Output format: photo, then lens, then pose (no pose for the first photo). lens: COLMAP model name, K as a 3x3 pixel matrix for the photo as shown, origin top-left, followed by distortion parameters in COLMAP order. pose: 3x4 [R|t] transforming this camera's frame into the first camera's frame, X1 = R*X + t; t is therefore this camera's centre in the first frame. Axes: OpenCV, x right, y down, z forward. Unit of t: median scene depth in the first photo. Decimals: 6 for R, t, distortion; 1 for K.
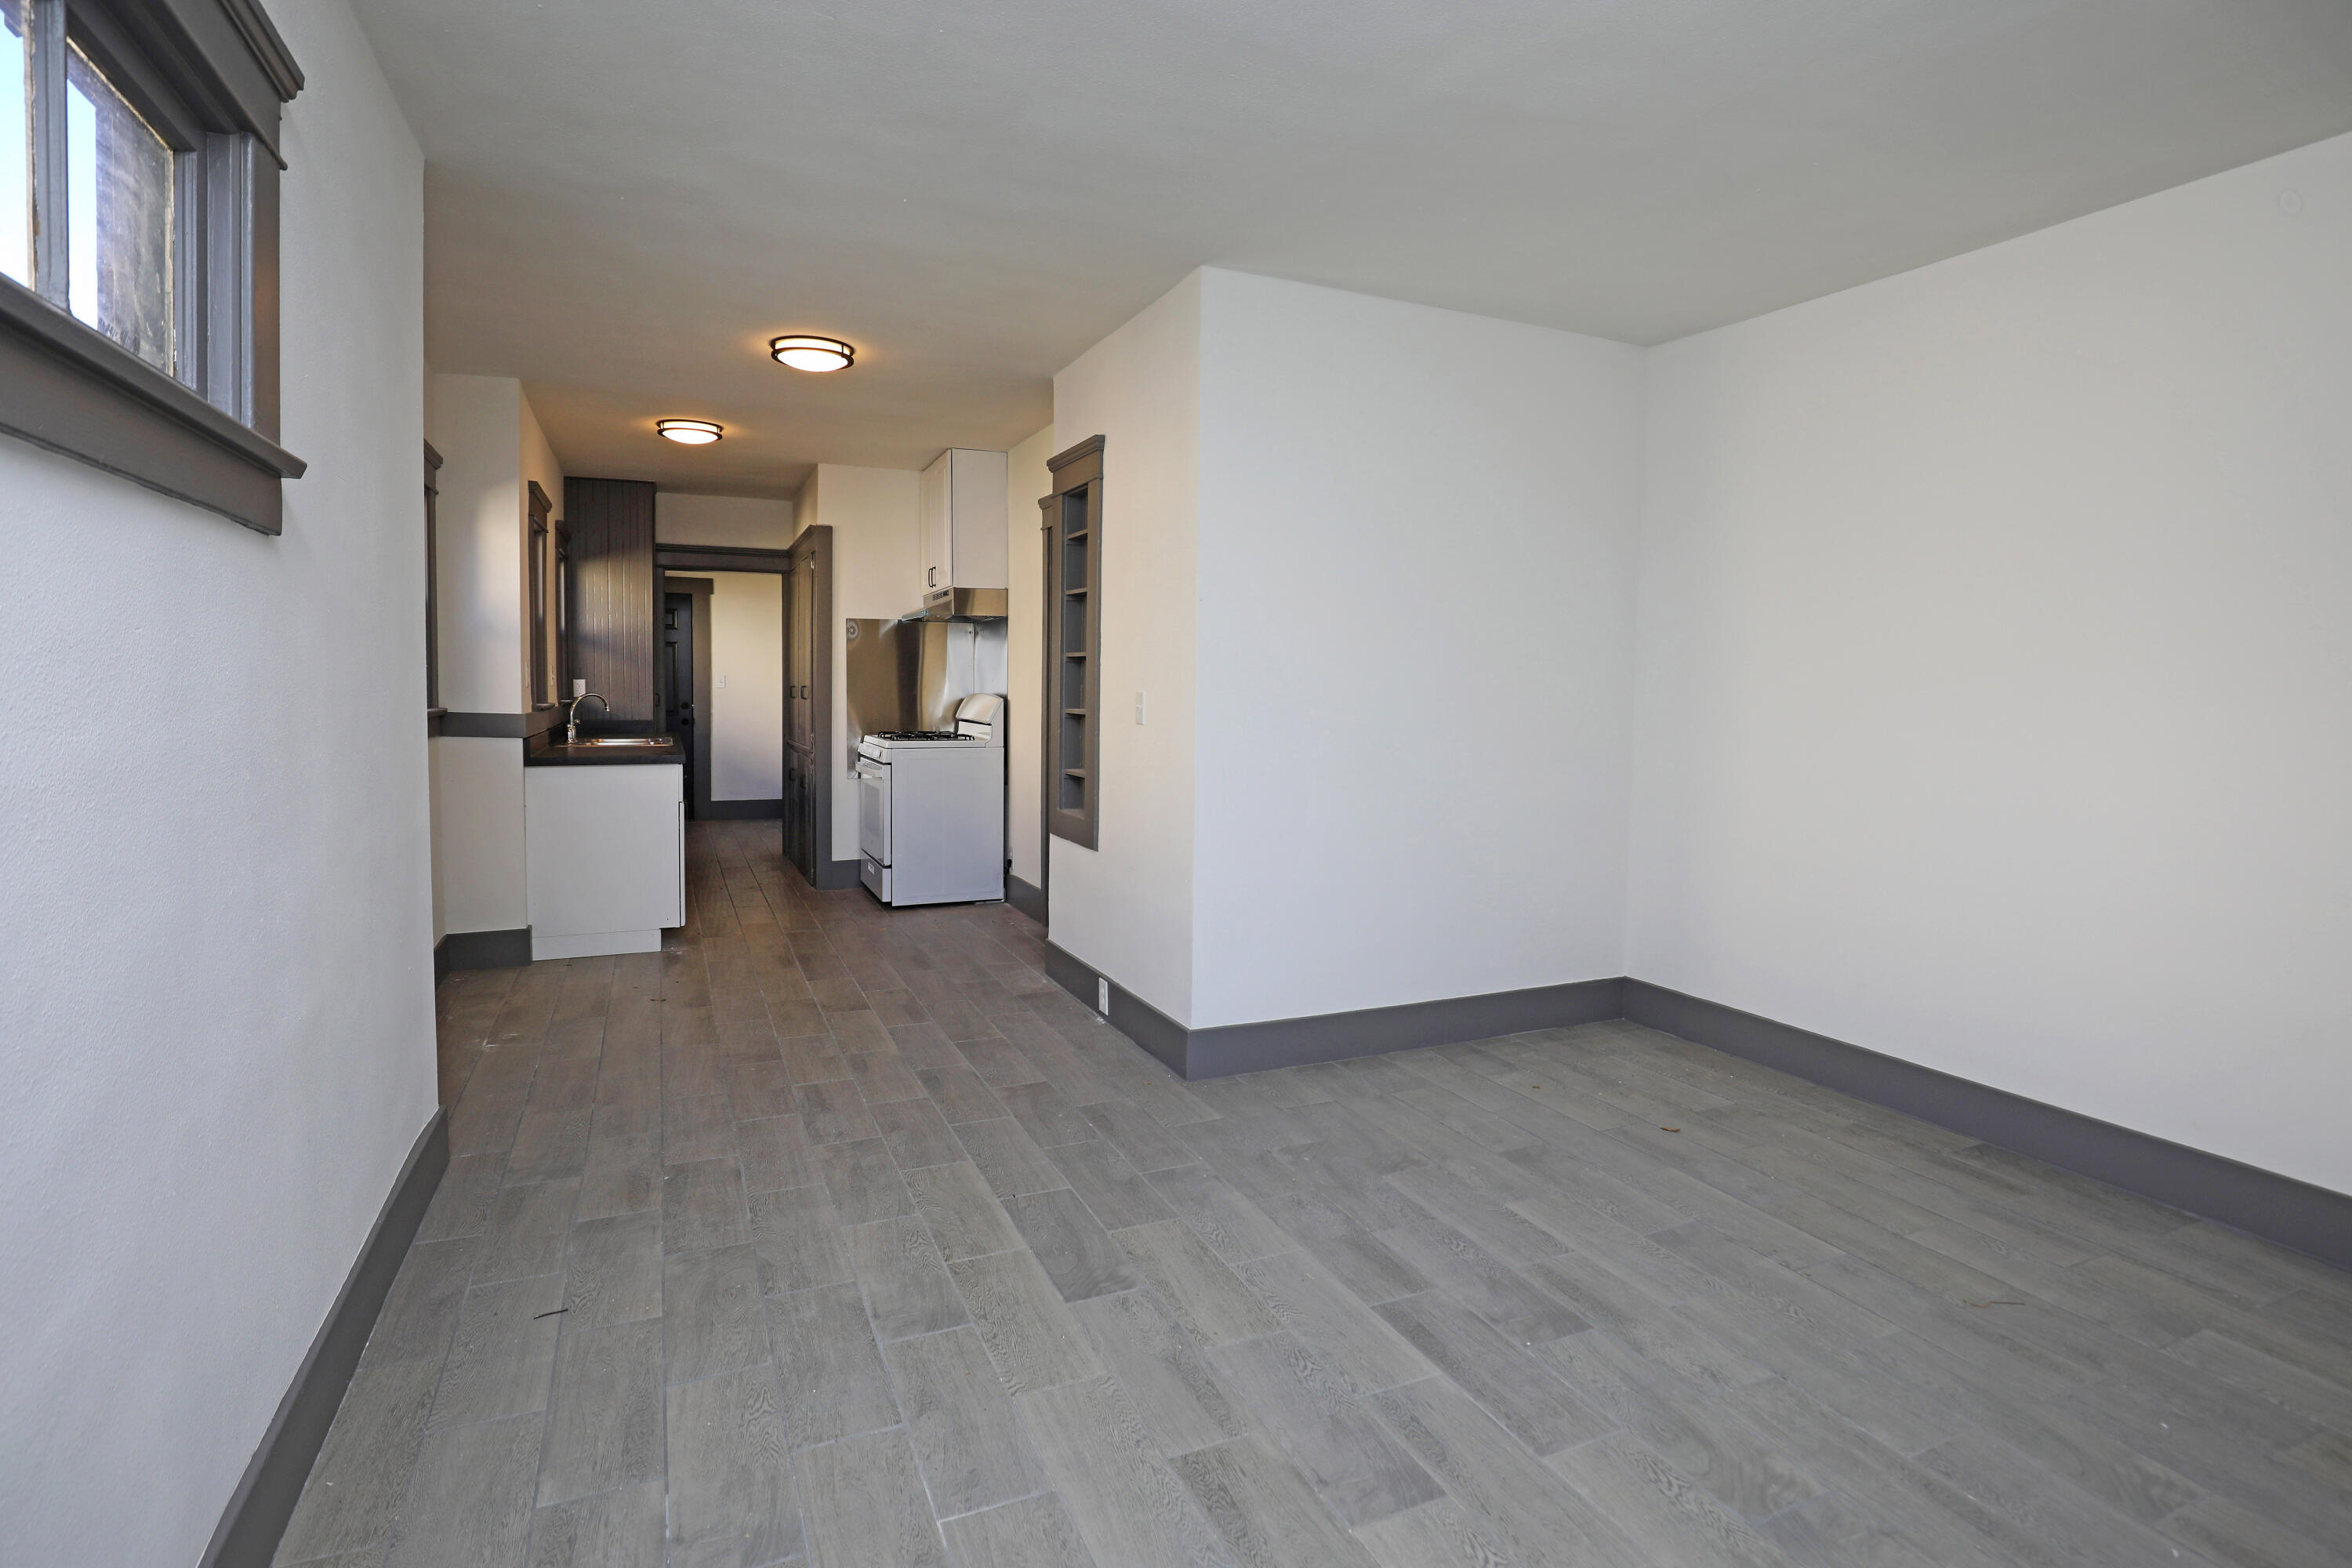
lens RADIAL K [[1144.9, 0, 1173.9], [0, 1144.9, 704.9], [0, 0, 1]] dist [0.003024, 0.000042]
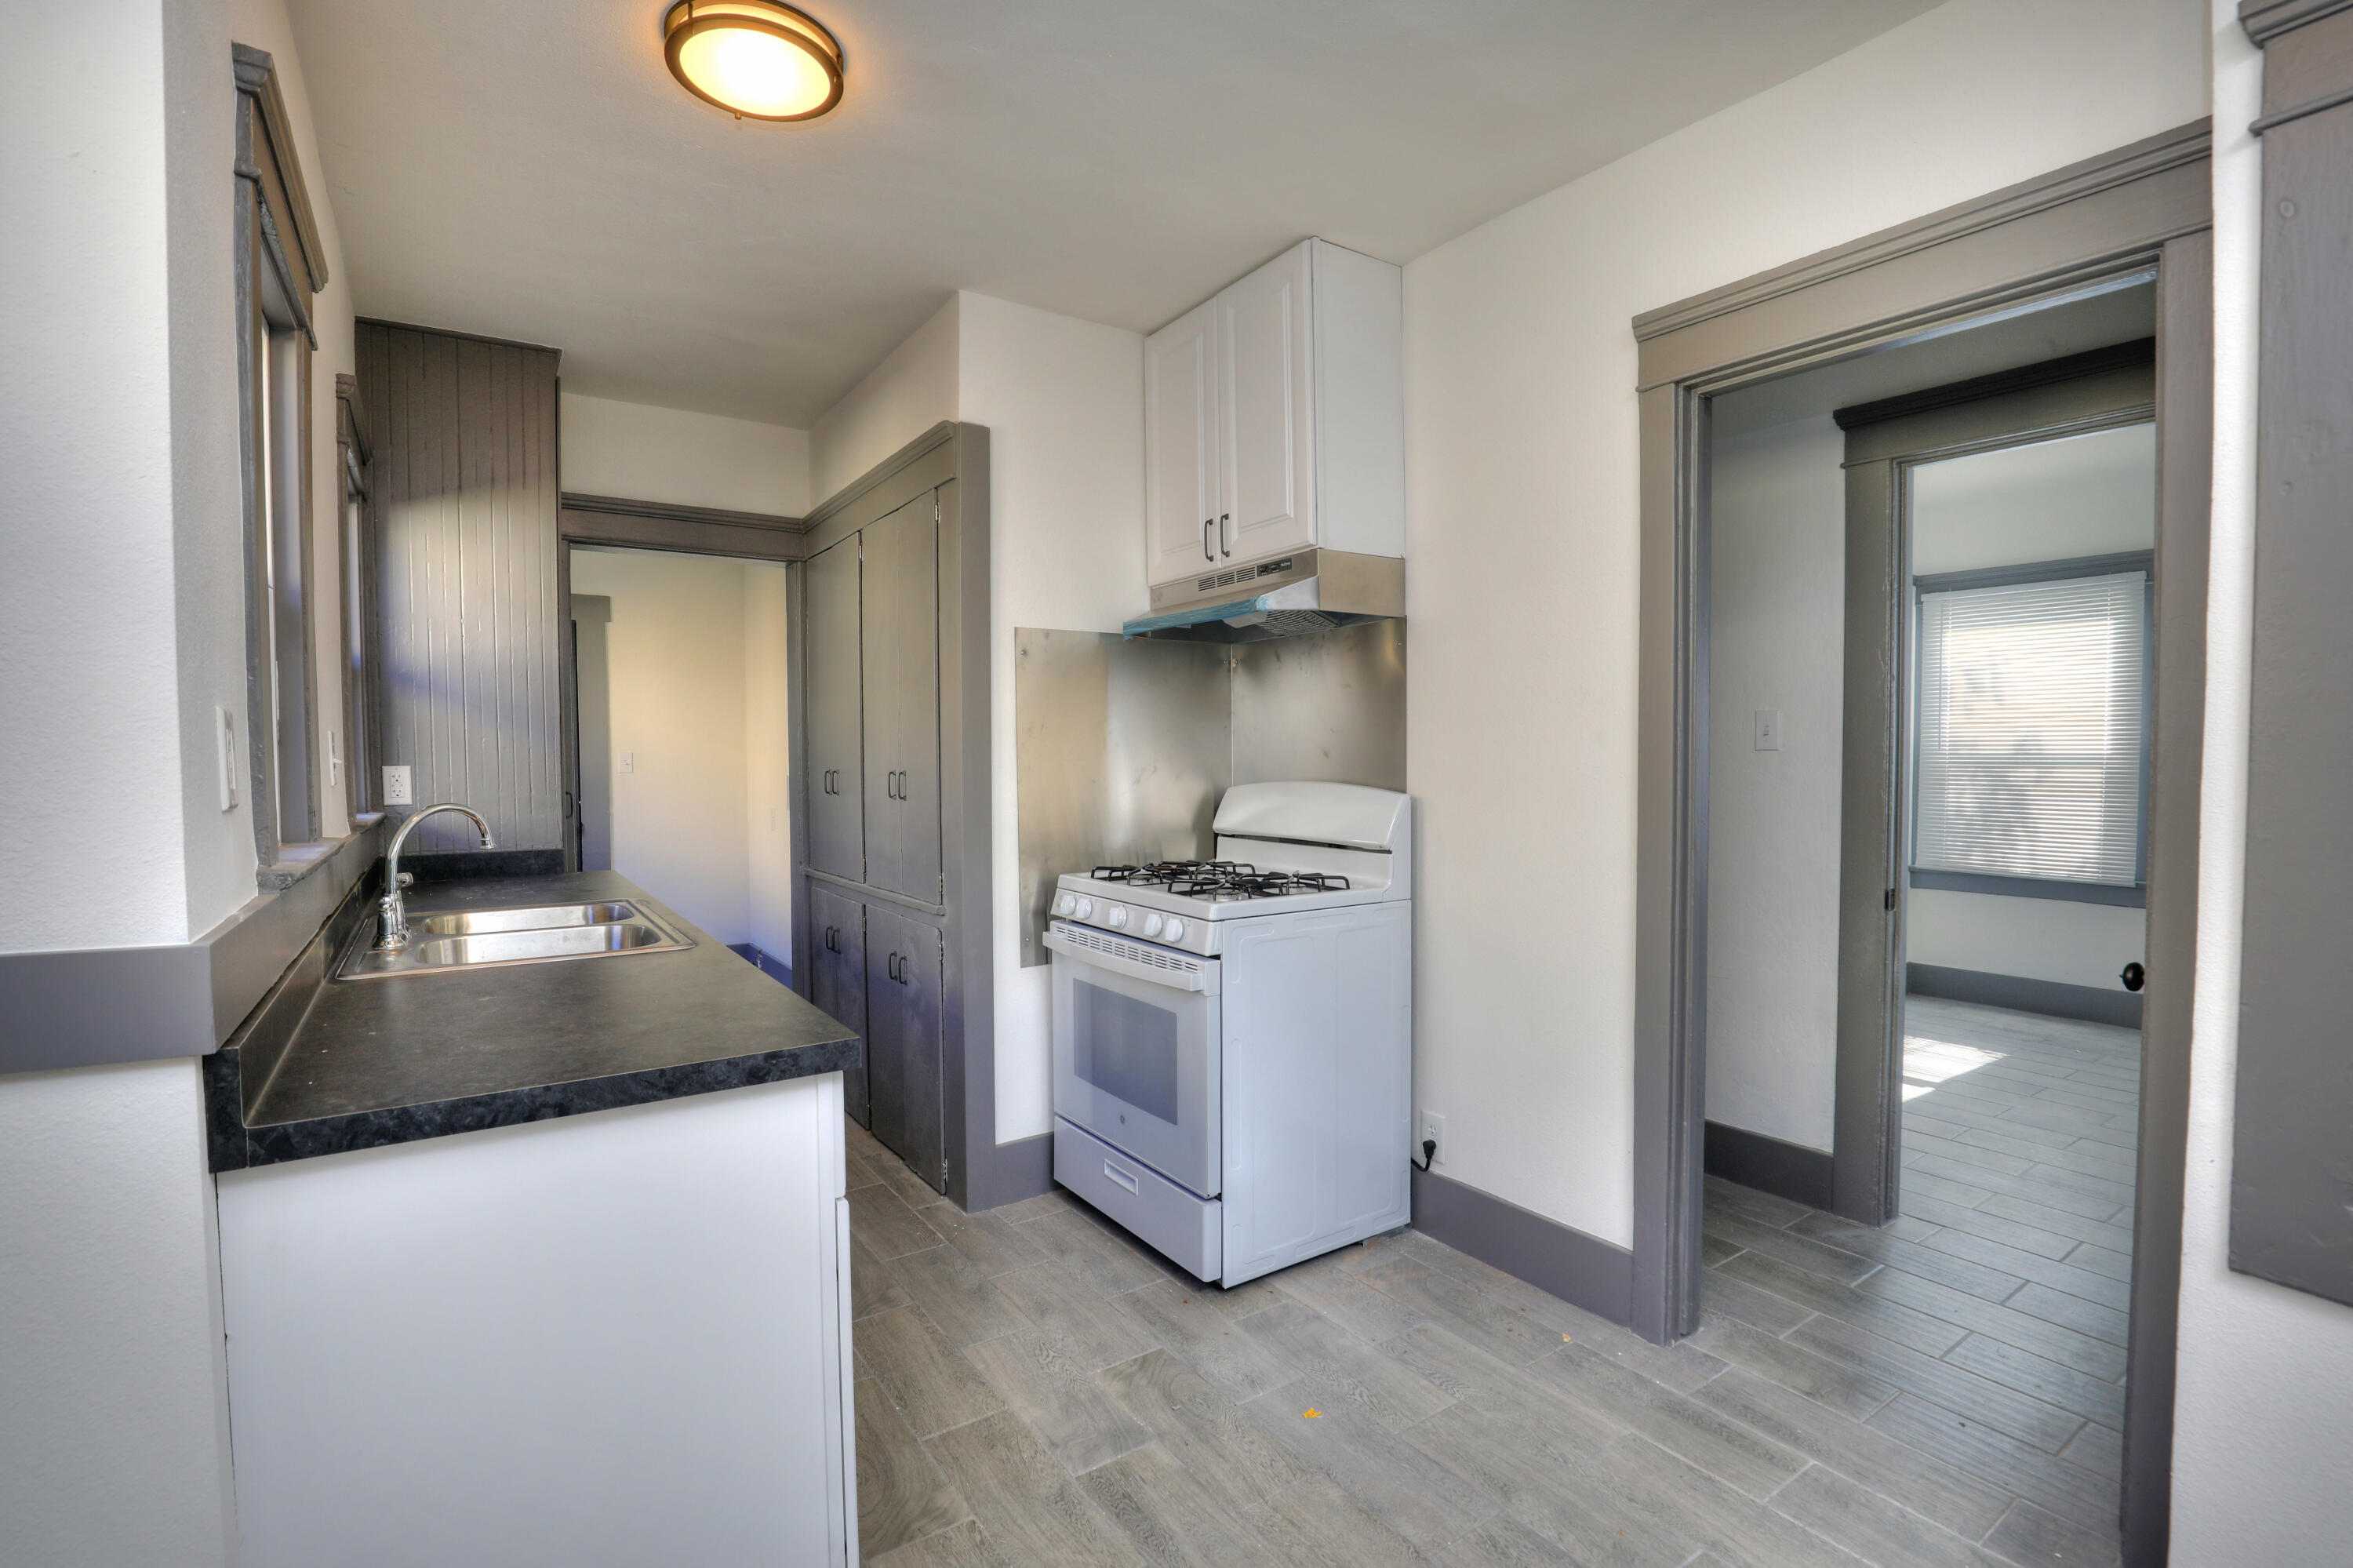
lens RADIAL K [[1089.9, 0, 1177.3], [0, 1089.9, 783.0], [0, 0, 1]] dist [-0.030879, -0.000185]
pose [[0.985436, -0.017025, 0.169191, -0.299011], [0.015055, 0.999803, 0.012922, -0.016816], [-0.169378, -0.010186, 0.985499, 0.551903]]
